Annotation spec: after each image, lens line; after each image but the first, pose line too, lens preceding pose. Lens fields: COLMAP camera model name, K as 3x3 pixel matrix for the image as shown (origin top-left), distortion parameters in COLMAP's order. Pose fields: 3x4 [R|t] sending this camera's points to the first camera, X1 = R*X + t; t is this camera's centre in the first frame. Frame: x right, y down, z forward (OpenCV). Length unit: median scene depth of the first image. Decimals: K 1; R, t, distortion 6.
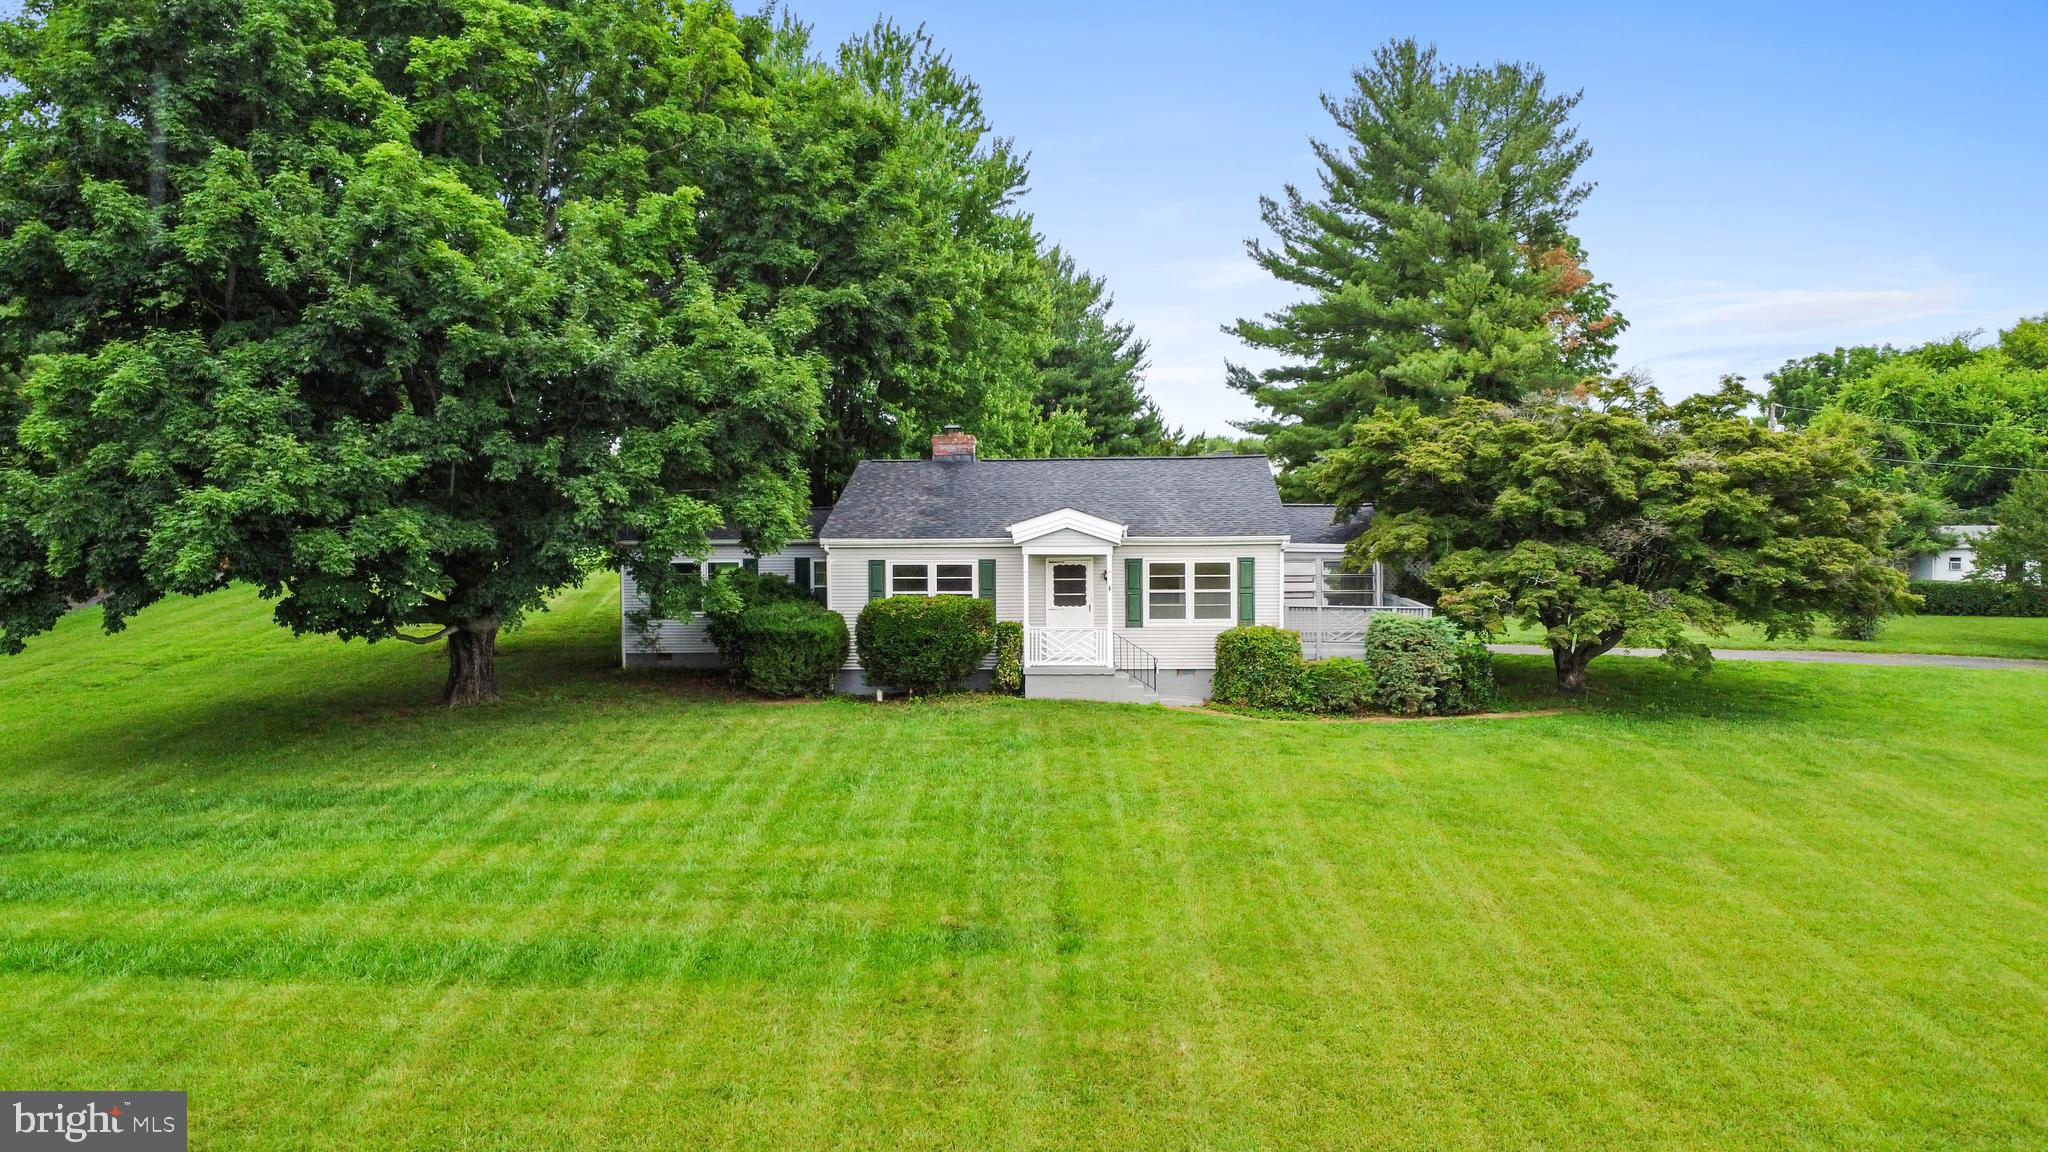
lens RADIAL K [[1547.6, 0, 1030.2], [0, 1547.6, 587.0], [0, 0, 1]] dist [0.002730, -0.009614]
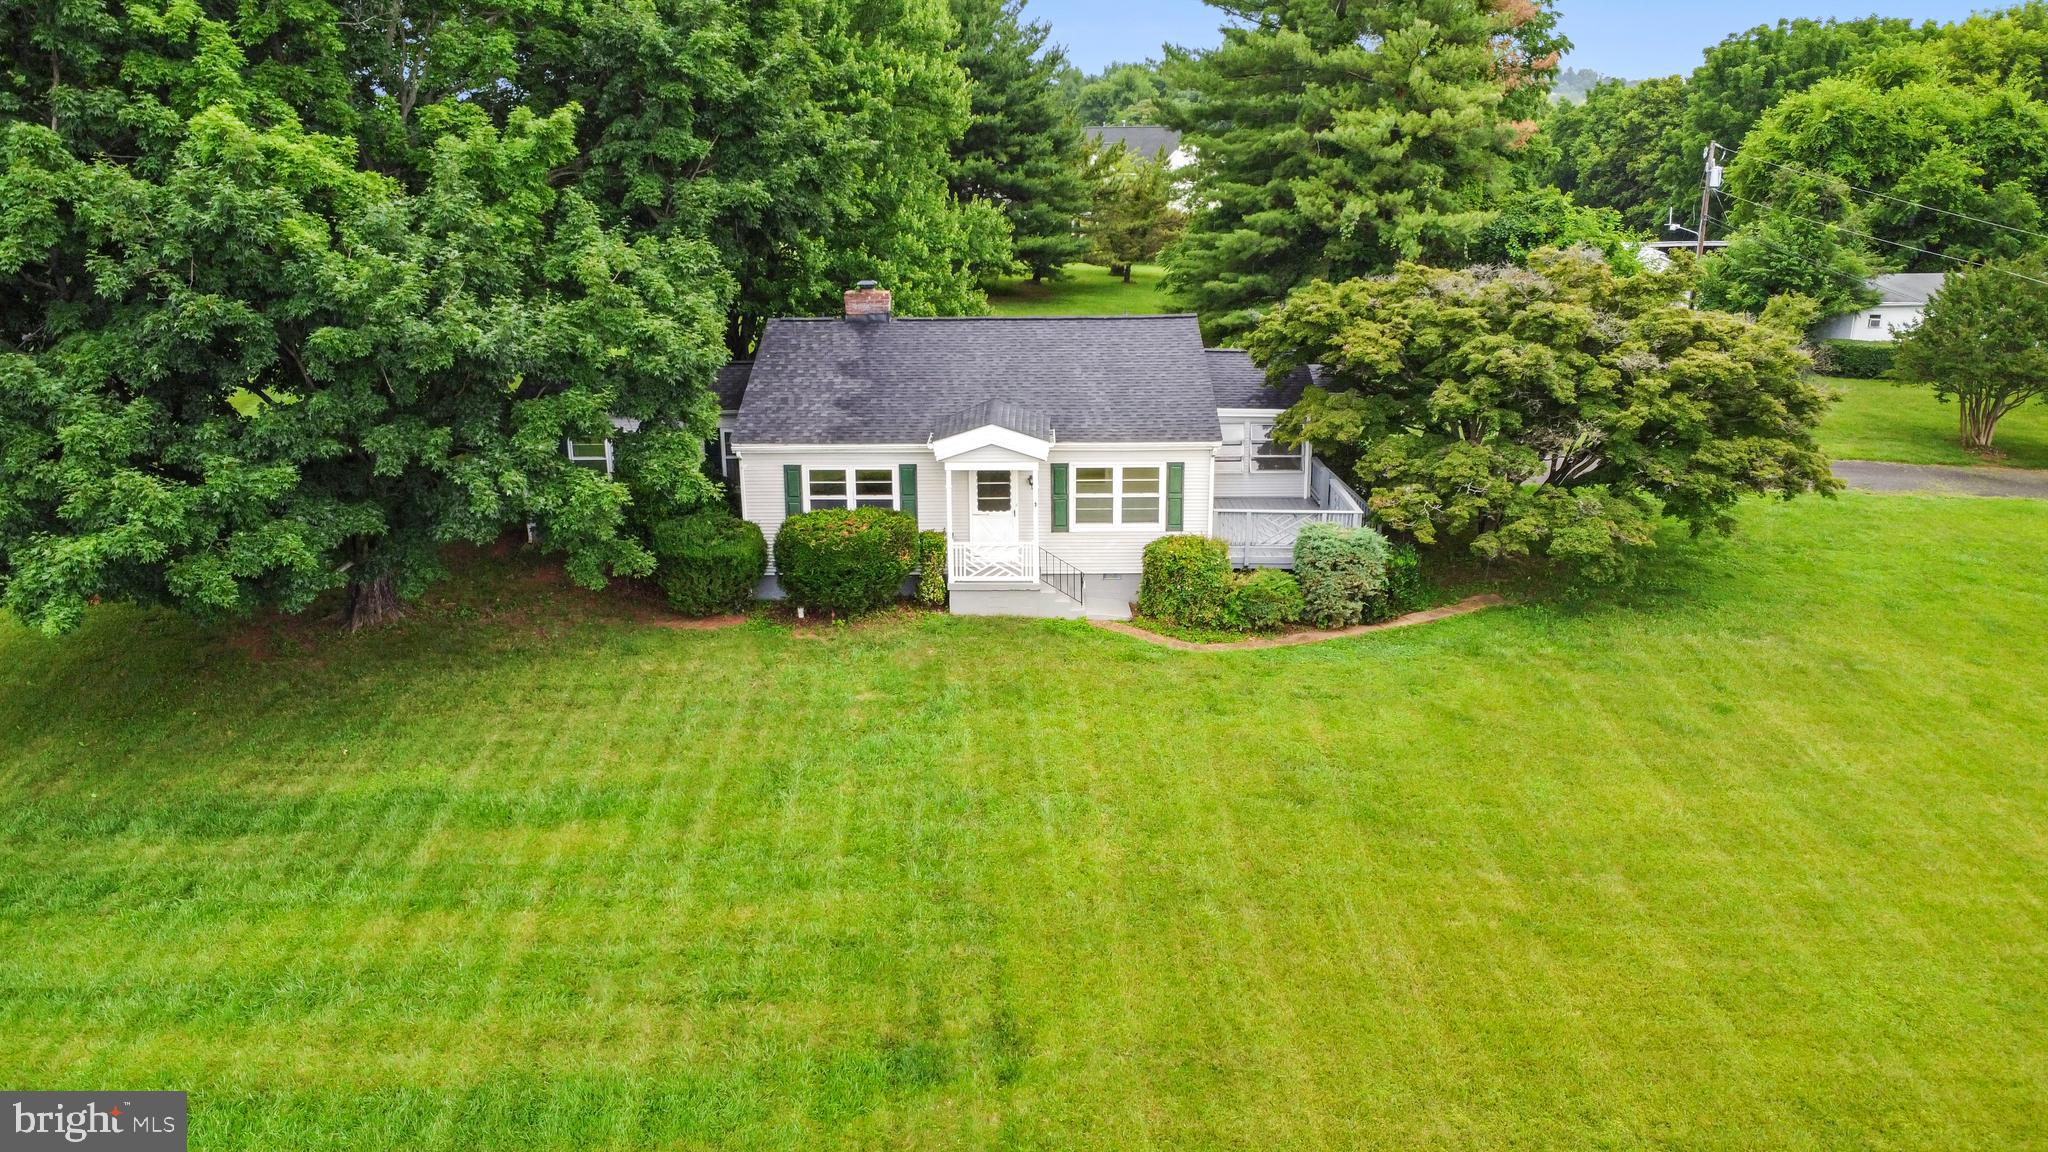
lens RADIAL K [[1547.6, 0, 1030.2], [0, 1547.6, 587.0], [0, 0, 1]] dist [0.002730, -0.009614]
pose [[0.998325, -0.015080, 0.055859, -0.007006], [0.000962, 0.969631, 0.244570, -0.184629], [-0.057851, -0.244107, 0.968021, 0.048646]]
